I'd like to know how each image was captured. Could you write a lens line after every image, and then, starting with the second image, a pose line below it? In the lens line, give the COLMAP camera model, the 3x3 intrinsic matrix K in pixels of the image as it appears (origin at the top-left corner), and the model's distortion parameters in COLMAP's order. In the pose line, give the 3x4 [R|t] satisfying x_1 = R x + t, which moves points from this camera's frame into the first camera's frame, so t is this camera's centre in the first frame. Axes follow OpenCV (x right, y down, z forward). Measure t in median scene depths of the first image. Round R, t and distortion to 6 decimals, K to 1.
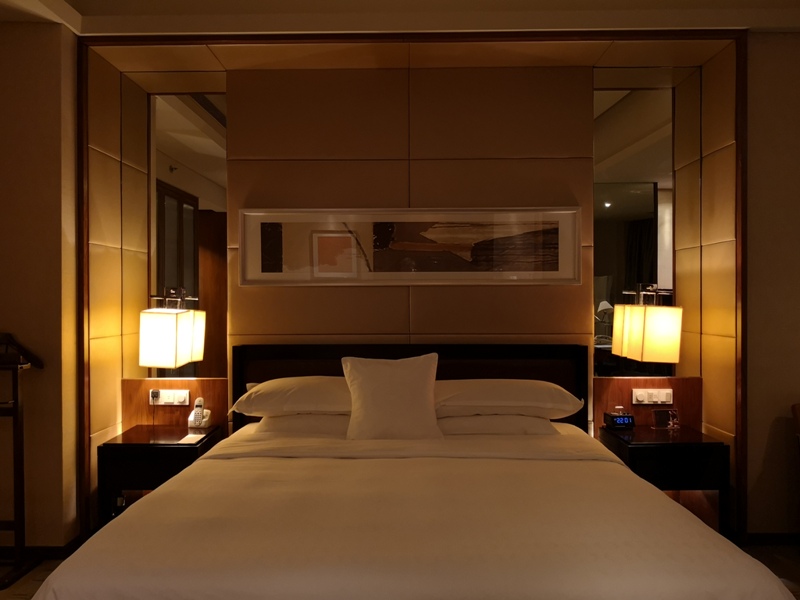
lens RADIAL K [[631.0, 0, 400.0], [0, 631.0, 300.0], [0, 0, 1]] dist [0.089206, -0.154793]
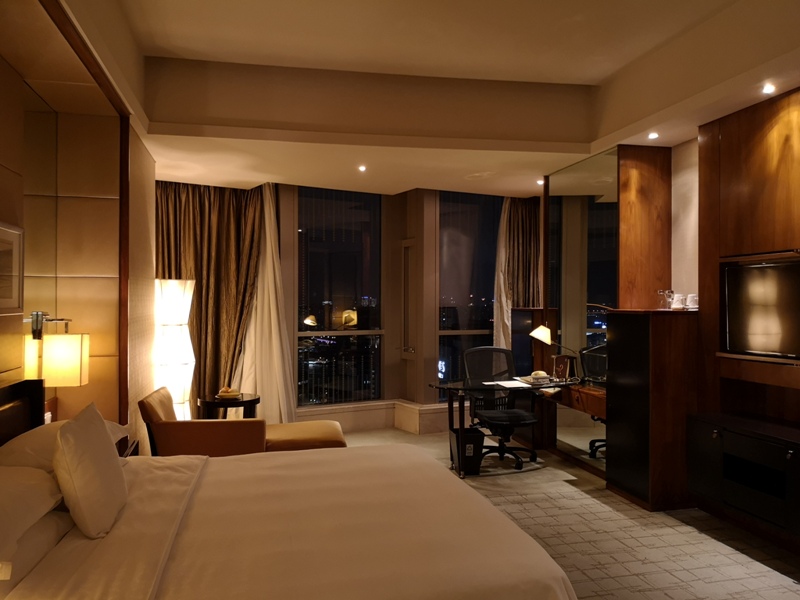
lens RADIAL K [[631.0, 0, 400.0], [0, 631.0, 300.0], [0, 0, 1]] dist [0.089206, -0.154793]
pose [[-0.245503, 0.009285, 0.969351, -0.725291], [0.006698, 0.999947, -0.007881, -0.033505], [-0.969373, 0.004558, -0.245552, 0.699017]]
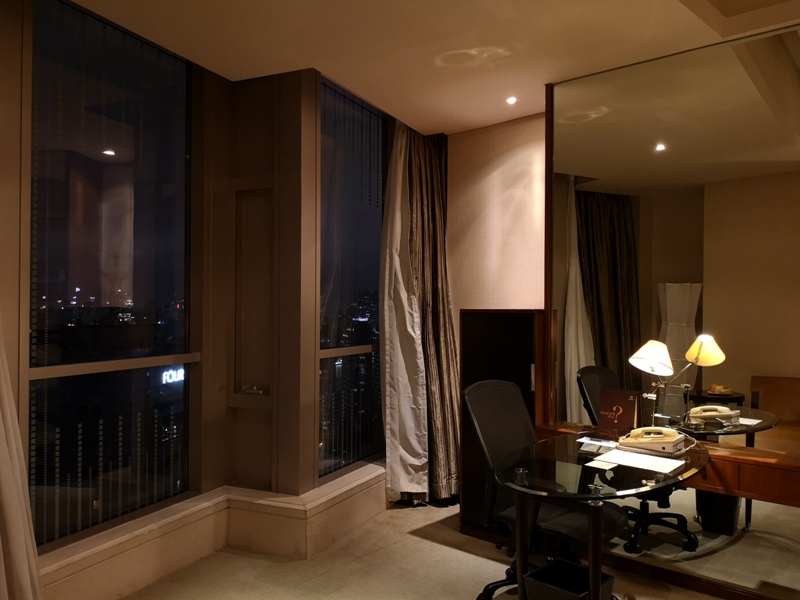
lens RADIAL K [[631.0, 0, 400.0], [0, 631.0, 300.0], [0, 0, 1]] dist [0.089206, -0.154793]
pose [[-0.760579, 0.006229, 0.649216, 0.351529], [0.000538, 0.999960, -0.008965, -0.027545], [-0.649246, -0.006469, -0.760551, 0.821131]]
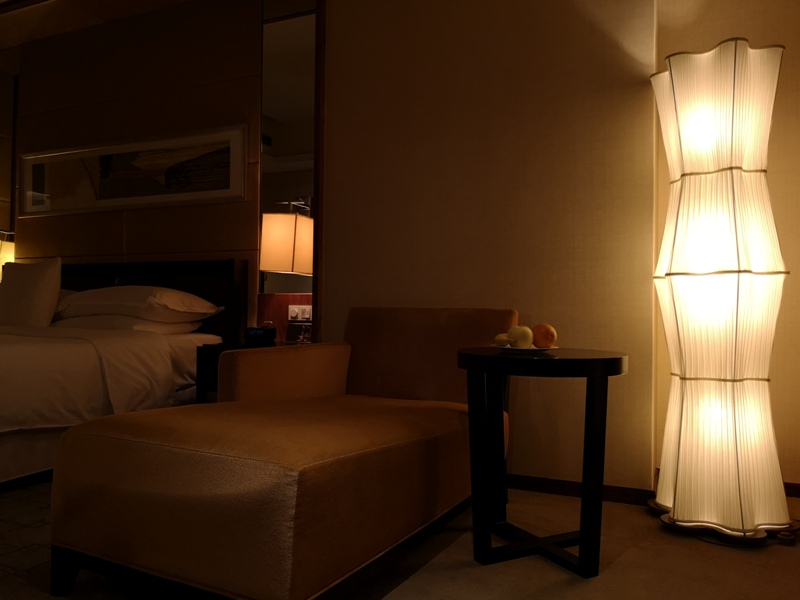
lens RADIAL K [[631.0, 0, 400.0], [0, 631.0, 300.0], [0, 0, 1]] dist [0.089206, -0.154793]
pose [[0.915786, 0.007339, -0.401599, 0.911882], [-0.014839, 0.999769, -0.015568, 0.144416], [0.401392, 0.020217, 0.915683, 0.177342]]
